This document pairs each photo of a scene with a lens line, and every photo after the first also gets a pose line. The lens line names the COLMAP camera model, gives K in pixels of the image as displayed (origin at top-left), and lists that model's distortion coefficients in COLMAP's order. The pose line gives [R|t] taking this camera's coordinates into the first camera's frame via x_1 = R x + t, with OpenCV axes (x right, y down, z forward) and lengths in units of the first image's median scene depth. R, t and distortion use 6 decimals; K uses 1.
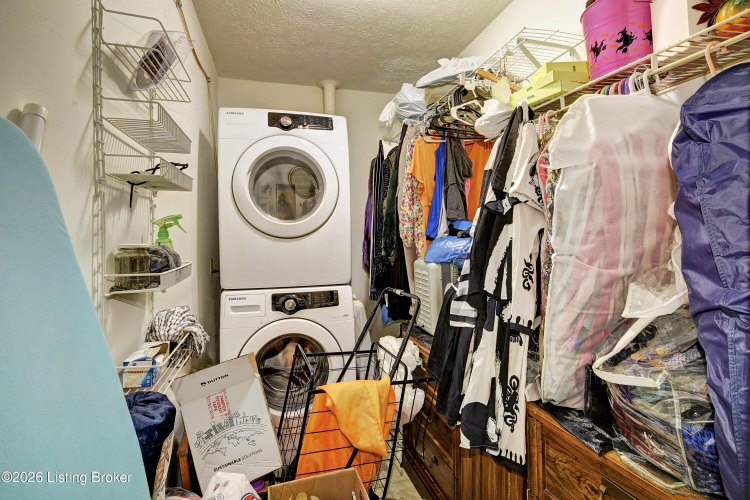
lens RADIAL K [[382.6, 0, 375.9], [0, 382.6, 248.9], [0, 0, 1]] dist [0.000265, -0.000109]
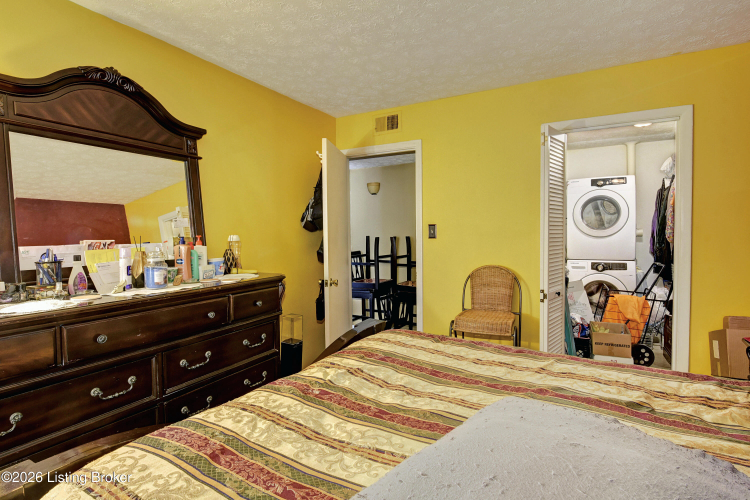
lens RADIAL K [[382.6, 0, 375.0], [0, 382.6, 246.6], [0, 0, 1]] dist [0.000265, -0.000109]
pose [[0.721071, 0.024866, -0.692415, 0.360948], [-0.001658, 0.999415, 0.034164, -0.047684], [0.692859, -0.023487, 0.720691, -1.478594]]
